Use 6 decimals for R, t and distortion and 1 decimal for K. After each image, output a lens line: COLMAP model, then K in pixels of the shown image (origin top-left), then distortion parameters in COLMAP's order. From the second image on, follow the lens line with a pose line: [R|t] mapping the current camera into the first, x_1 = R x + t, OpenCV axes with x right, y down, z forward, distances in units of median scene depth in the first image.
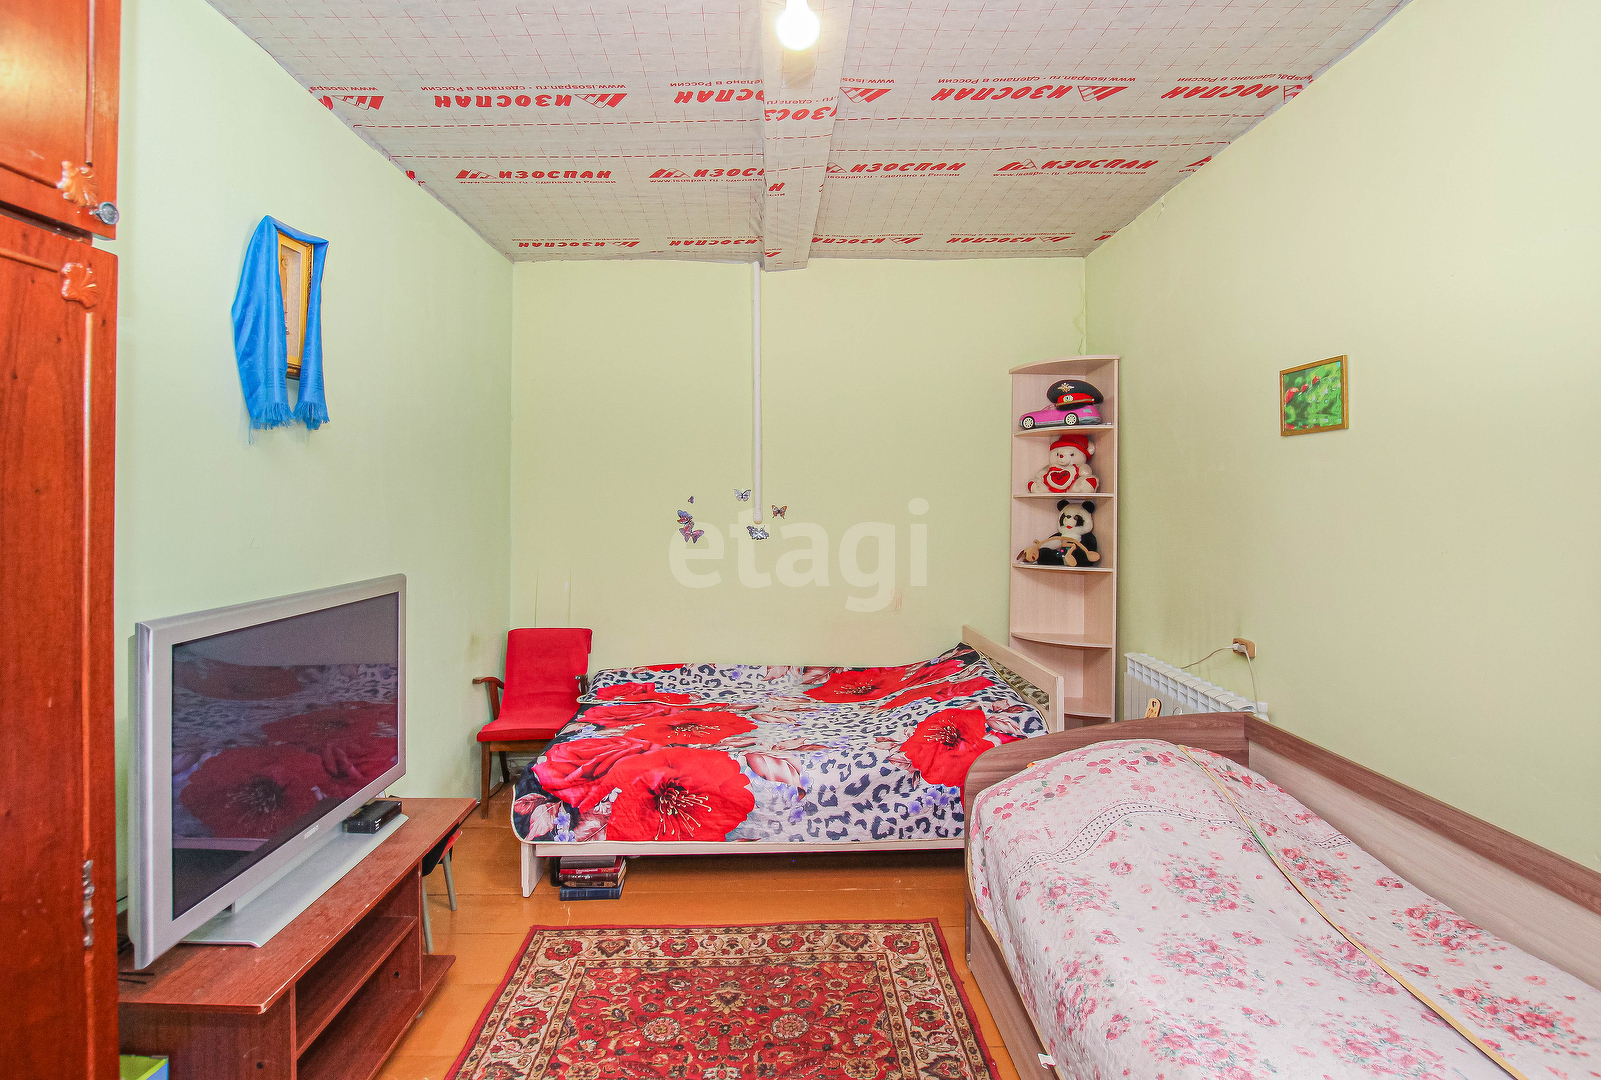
lens RADIAL K [[782.7, 0, 787.0], [0, 782.7, 483.2], [0, 0, 1]] dist [-0.026982, 0.002880]
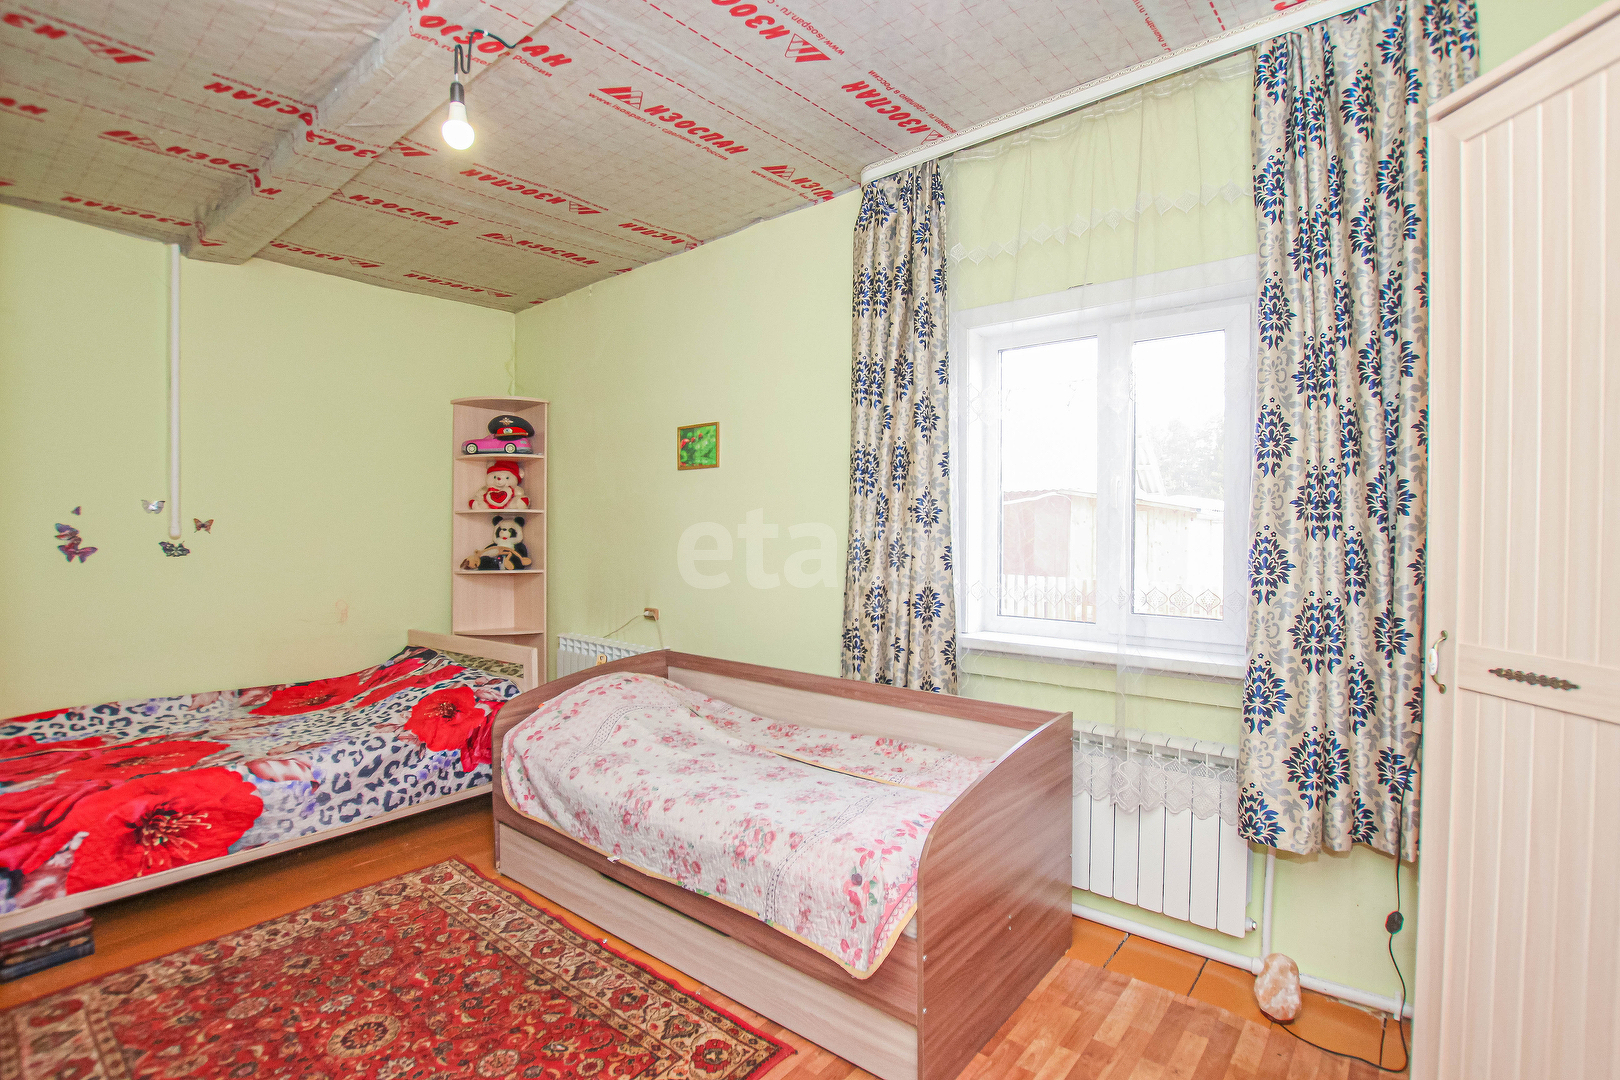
lens RADIAL K [[759.7, 0, 808.0], [0, 759.7, 535.2], [0, 0, 1]] dist [-0.000415, 0.000046]
pose [[0.648368, -0.011195, 0.761245, -0.323513], [-0.009507, 0.999695, 0.022800, 0.029729], [-0.761268, -0.022020, 0.648063, -0.161552]]
